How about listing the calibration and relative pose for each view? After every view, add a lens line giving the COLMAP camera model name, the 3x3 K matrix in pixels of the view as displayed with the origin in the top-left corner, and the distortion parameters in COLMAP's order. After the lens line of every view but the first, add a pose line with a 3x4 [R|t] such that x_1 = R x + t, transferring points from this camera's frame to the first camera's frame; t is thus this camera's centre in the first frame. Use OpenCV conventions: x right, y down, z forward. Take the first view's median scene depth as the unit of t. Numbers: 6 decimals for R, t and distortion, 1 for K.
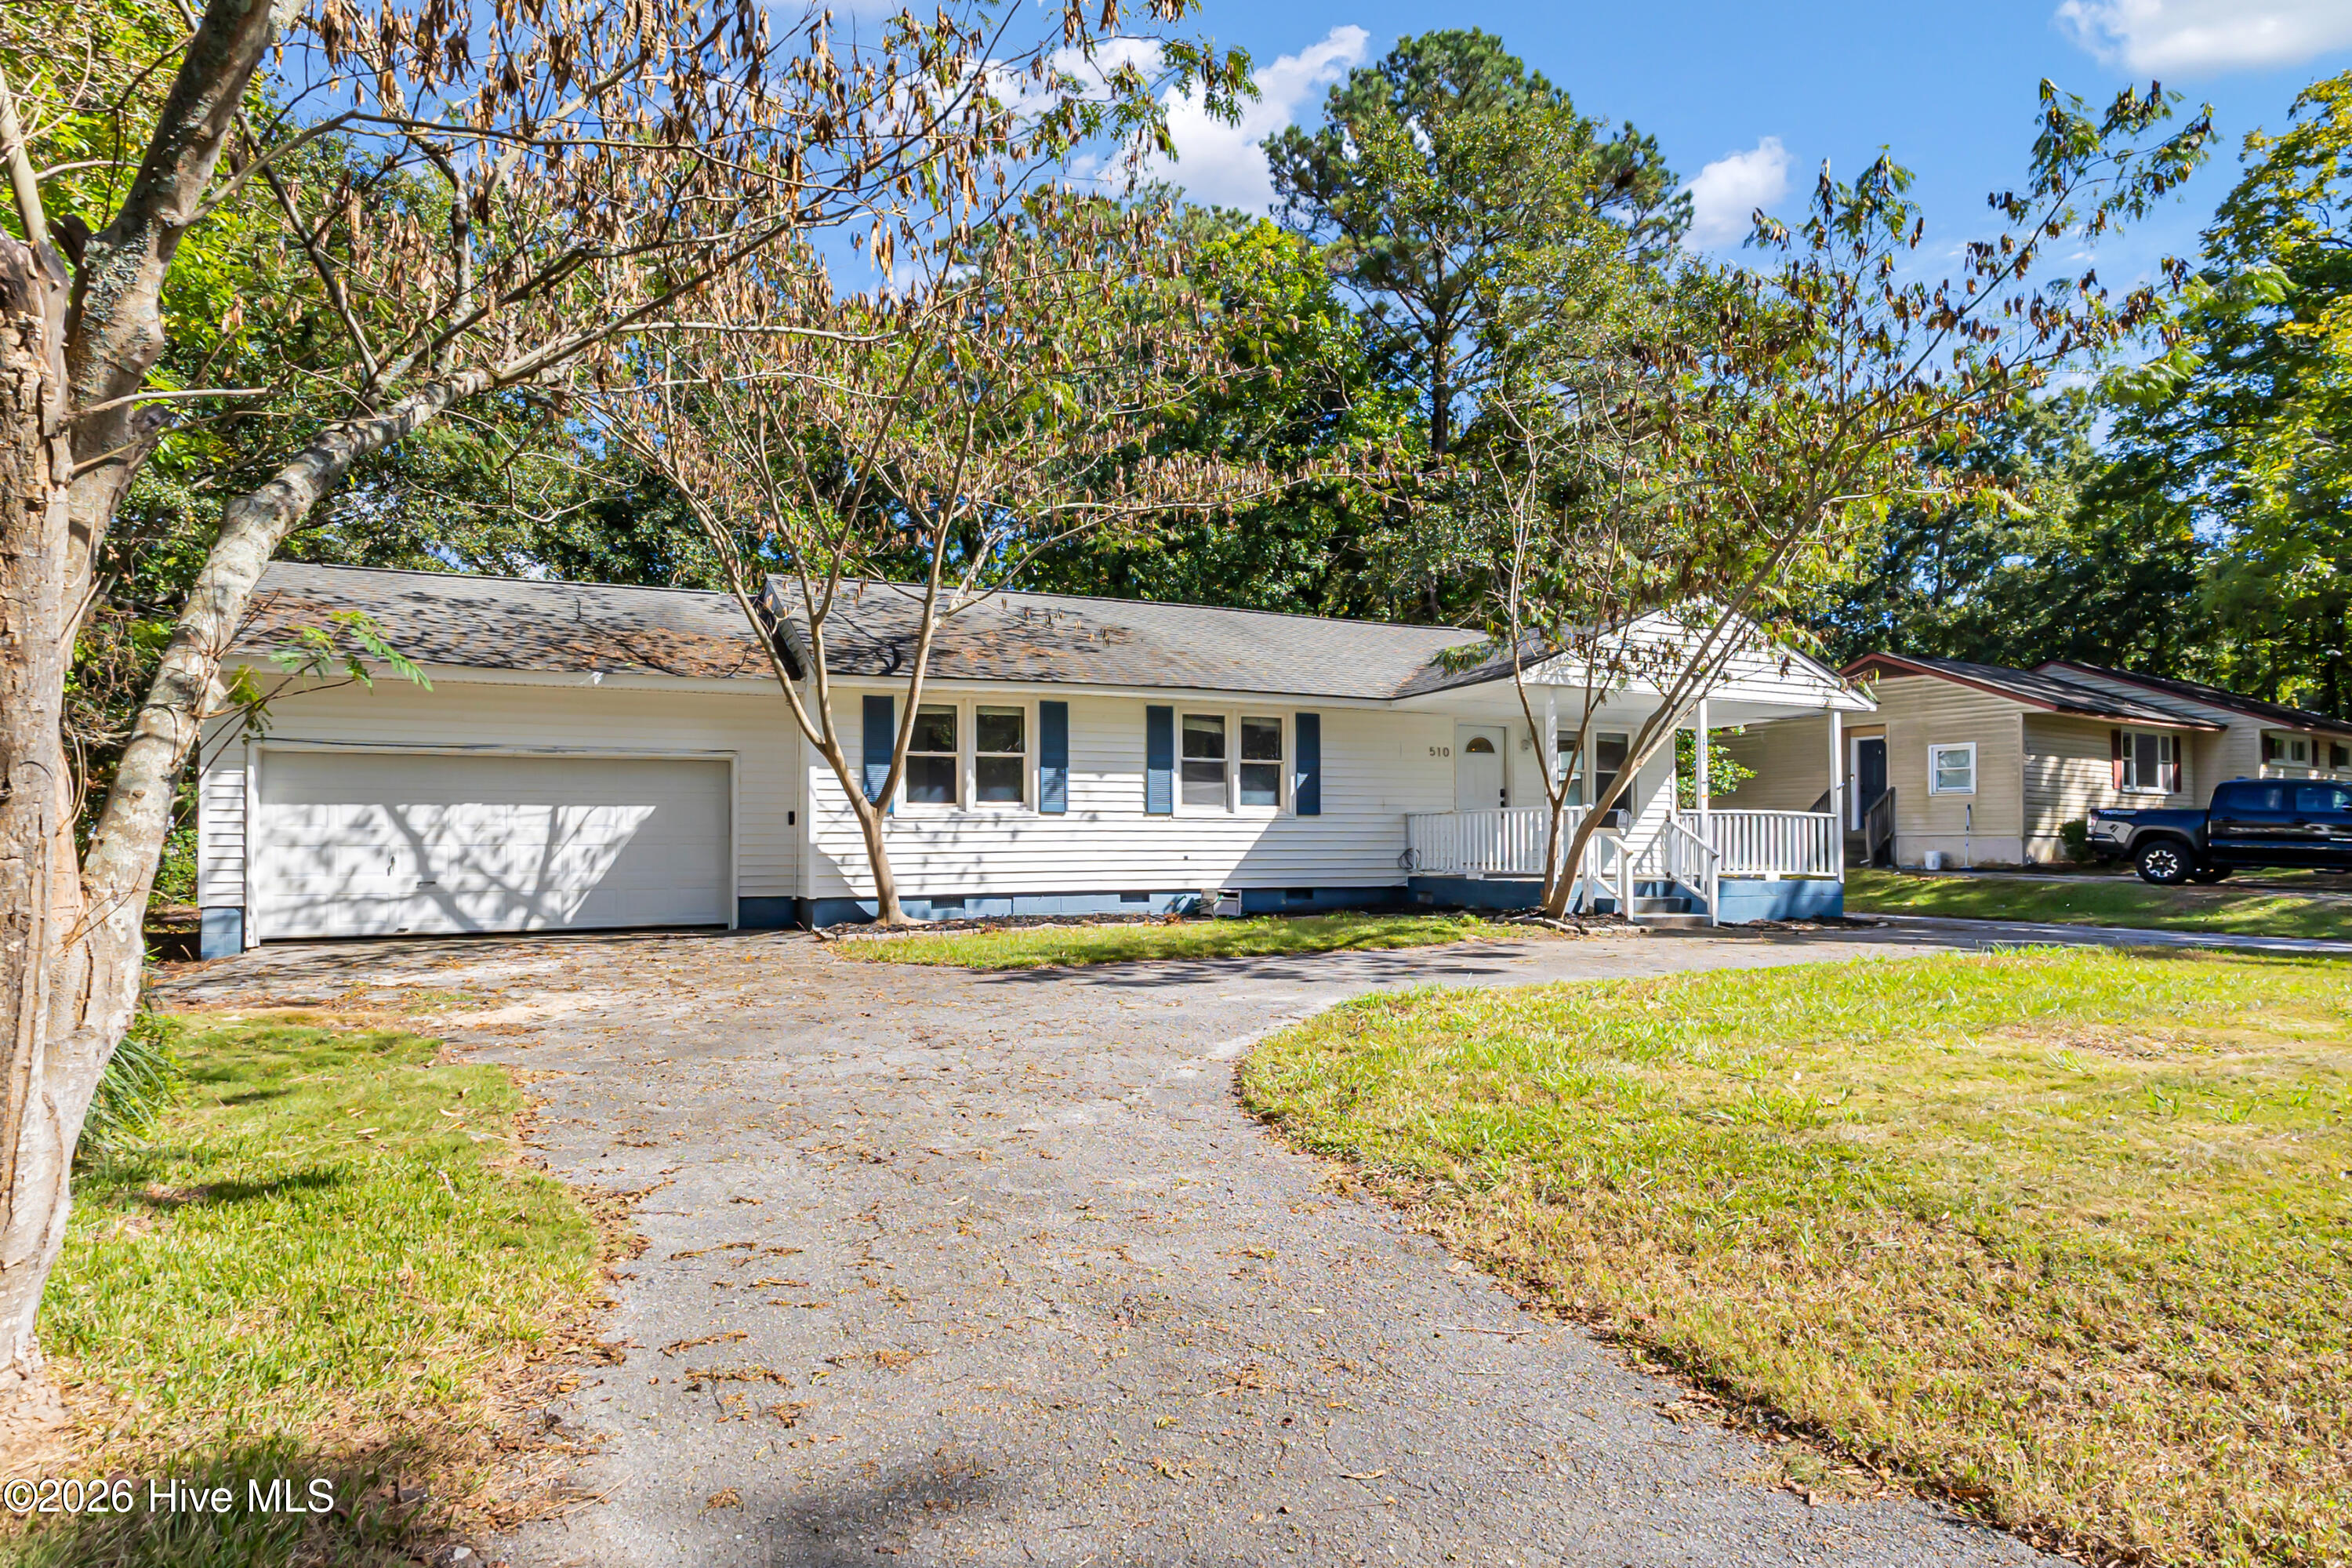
lens RADIAL K [[1336.7, 0, 1148.2], [0, 1336.7, 812.6], [0, 0, 1]] dist [0.023718, 0.000740]
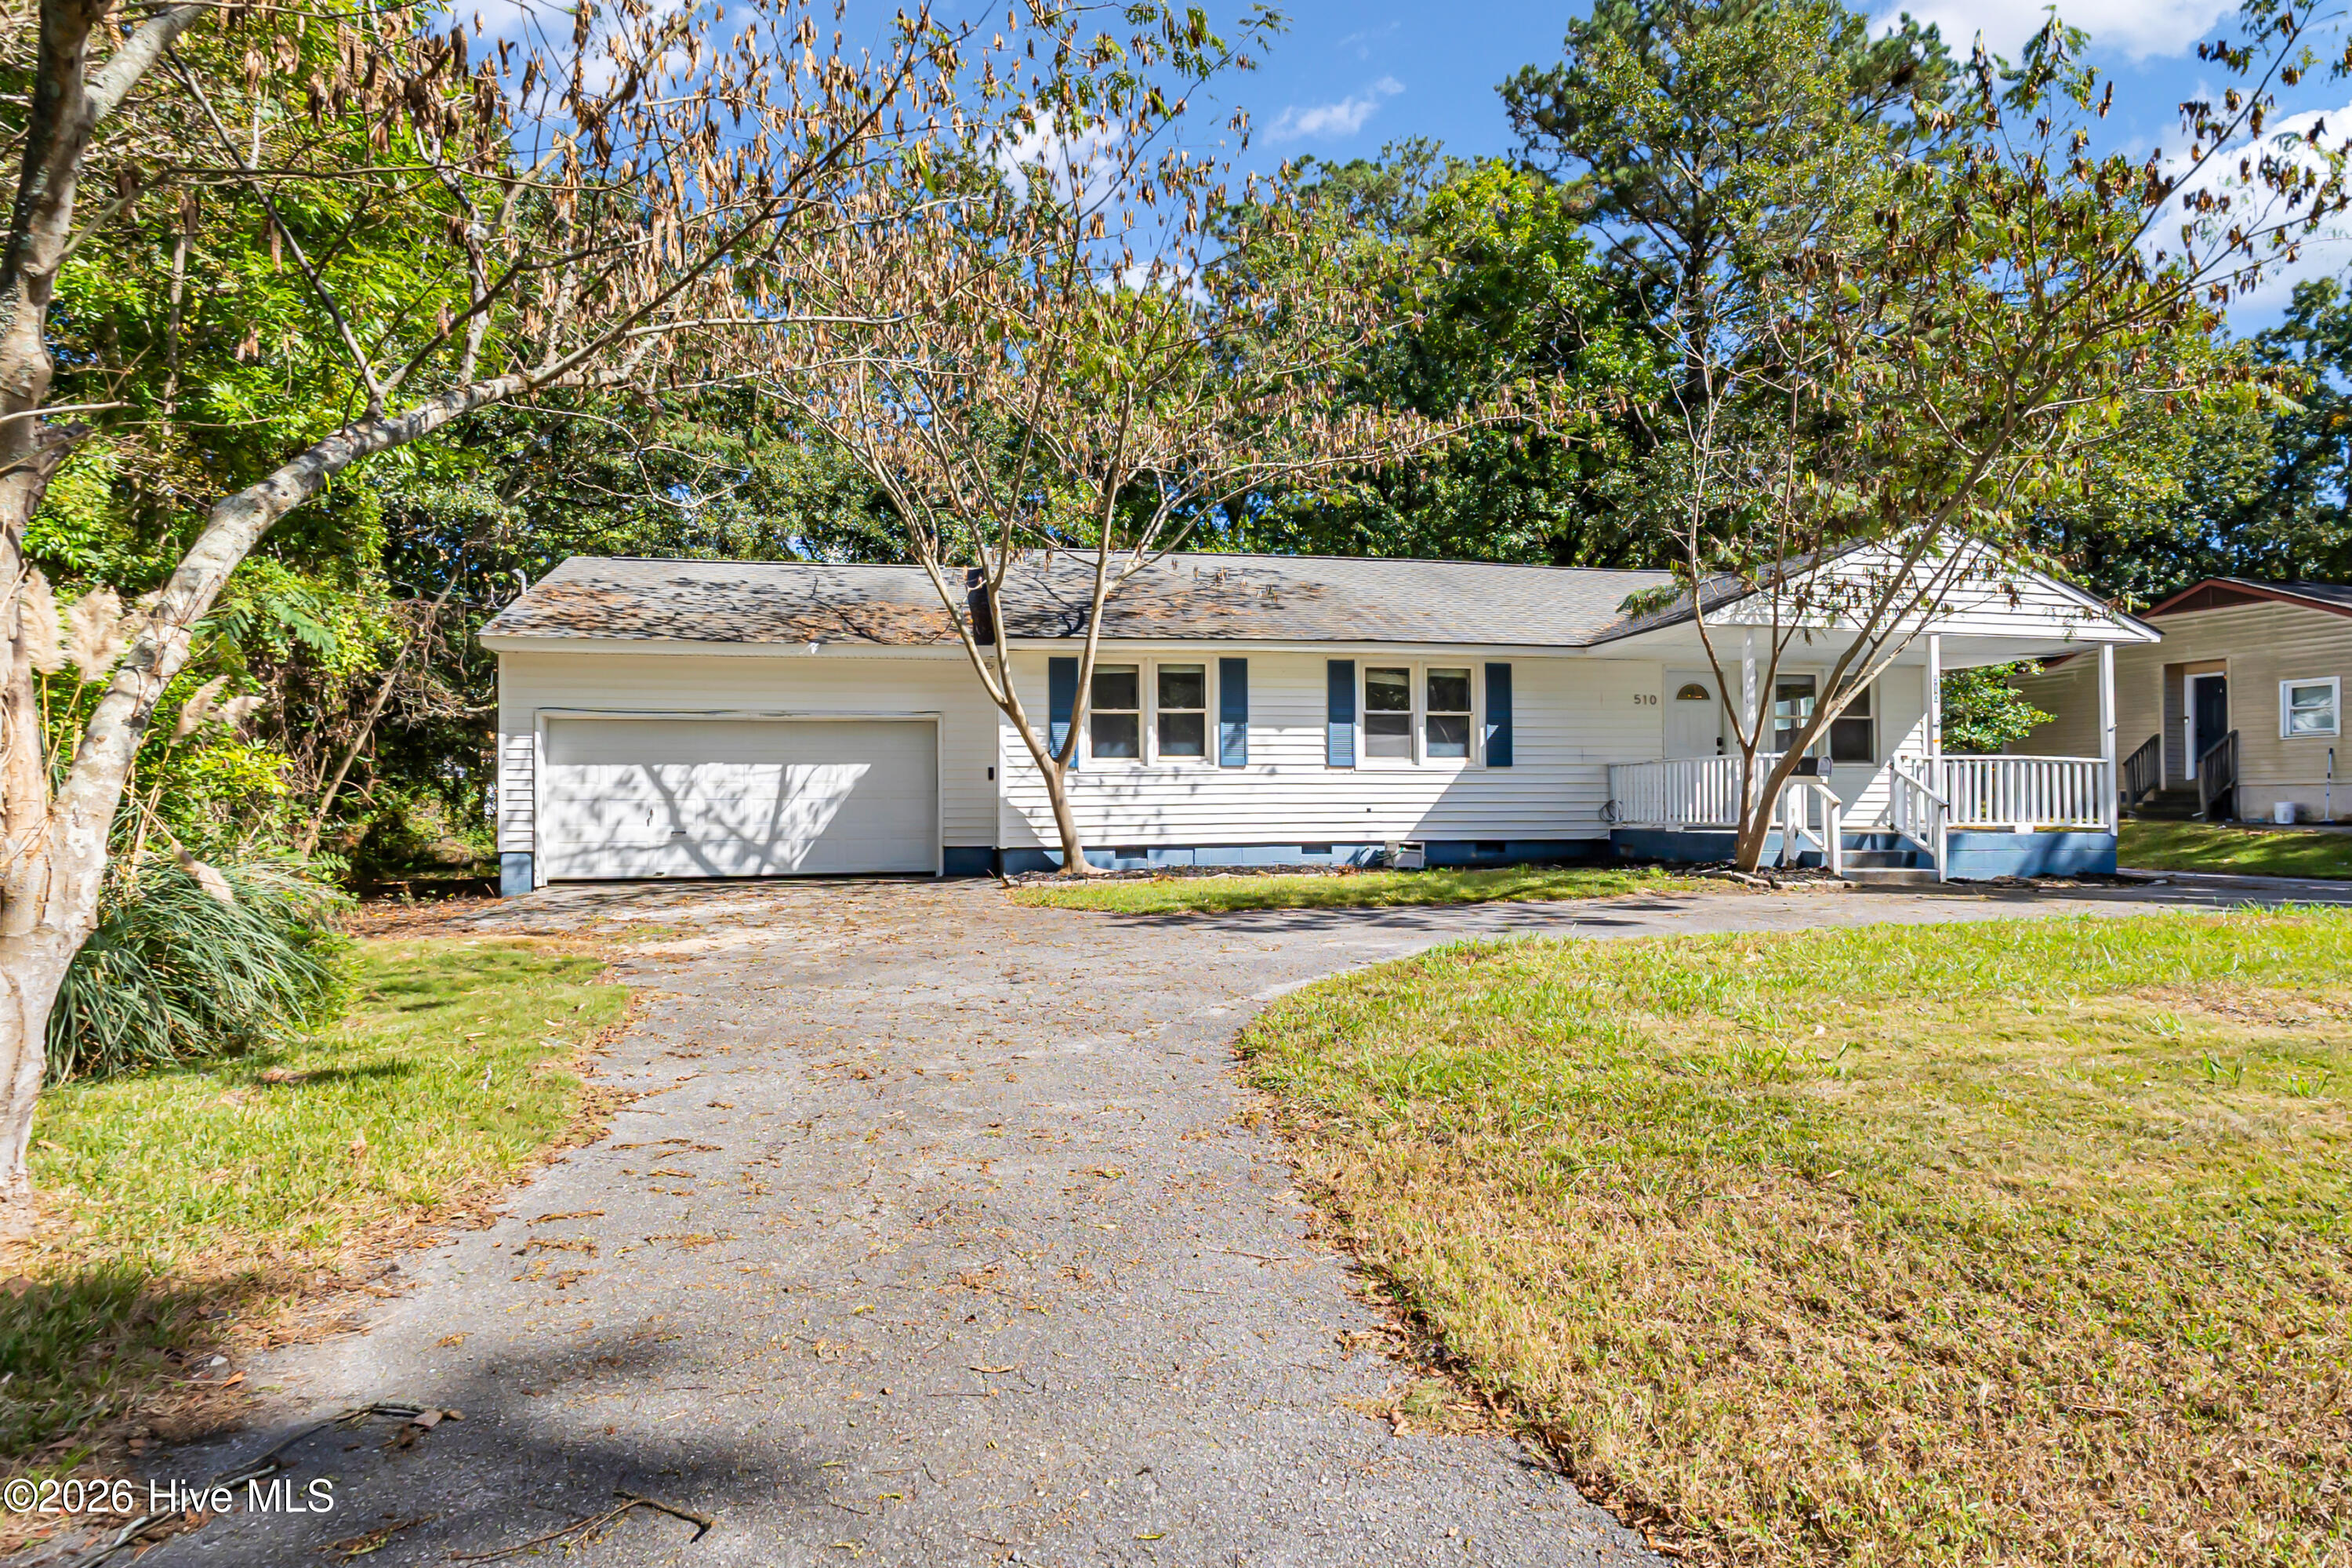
lens RADIAL K [[1306.8, 0, 1165.3], [0, 1306.8, 780.8], [0, 0, 1]] dist [0.021210, 0.000341]
pose [[0.976081, -0.007839, -0.217268, 0.102711], [0.009141, 0.999946, 0.004987, 0.006122], [0.217217, -0.006853, 0.976099, 0.006875]]
